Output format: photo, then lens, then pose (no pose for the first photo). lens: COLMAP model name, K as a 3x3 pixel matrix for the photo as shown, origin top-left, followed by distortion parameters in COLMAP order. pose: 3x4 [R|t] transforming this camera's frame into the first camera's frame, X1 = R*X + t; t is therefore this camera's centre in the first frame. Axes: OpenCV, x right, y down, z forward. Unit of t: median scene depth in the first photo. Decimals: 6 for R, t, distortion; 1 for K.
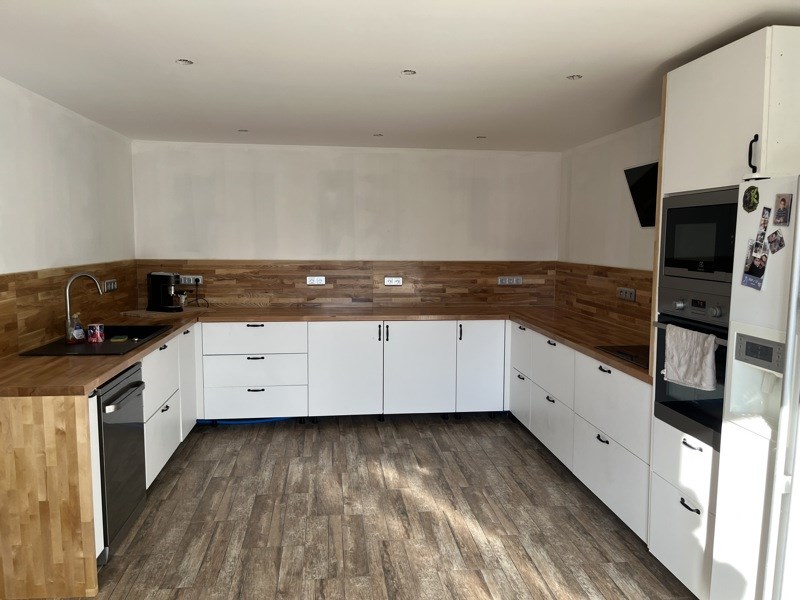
lens RADIAL K [[606.9, 0, 403.1], [0, 606.9, 301.3], [0, 0, 1]] dist [0.043676, -0.019381]
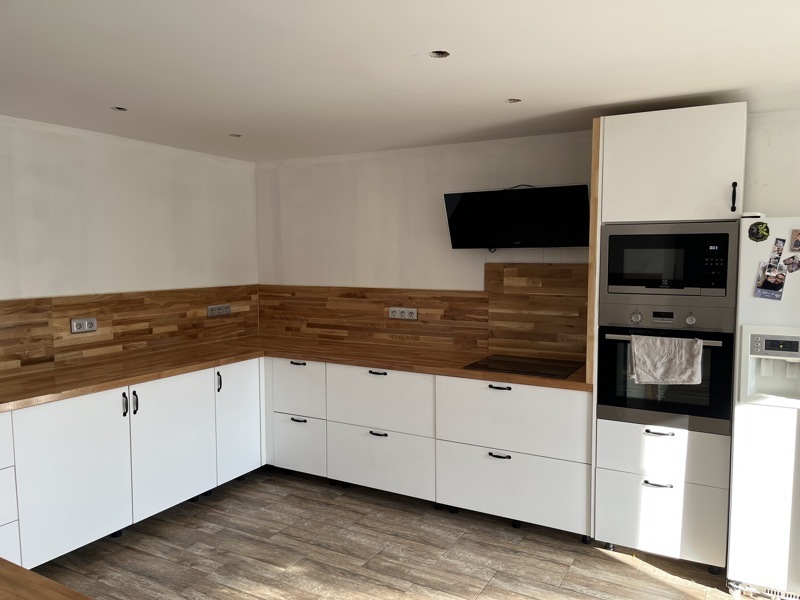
lens RADIAL K [[606.9, 0, 402.1], [0, 606.9, 300.0], [0, 0, 1]] dist [0.043676, -0.019381]
pose [[0.586940, -0.069772, 0.806618, -0.448129], [0.090634, 0.995680, 0.020175, -0.054623], [-0.804541, 0.061266, 0.590728, 0.396732]]
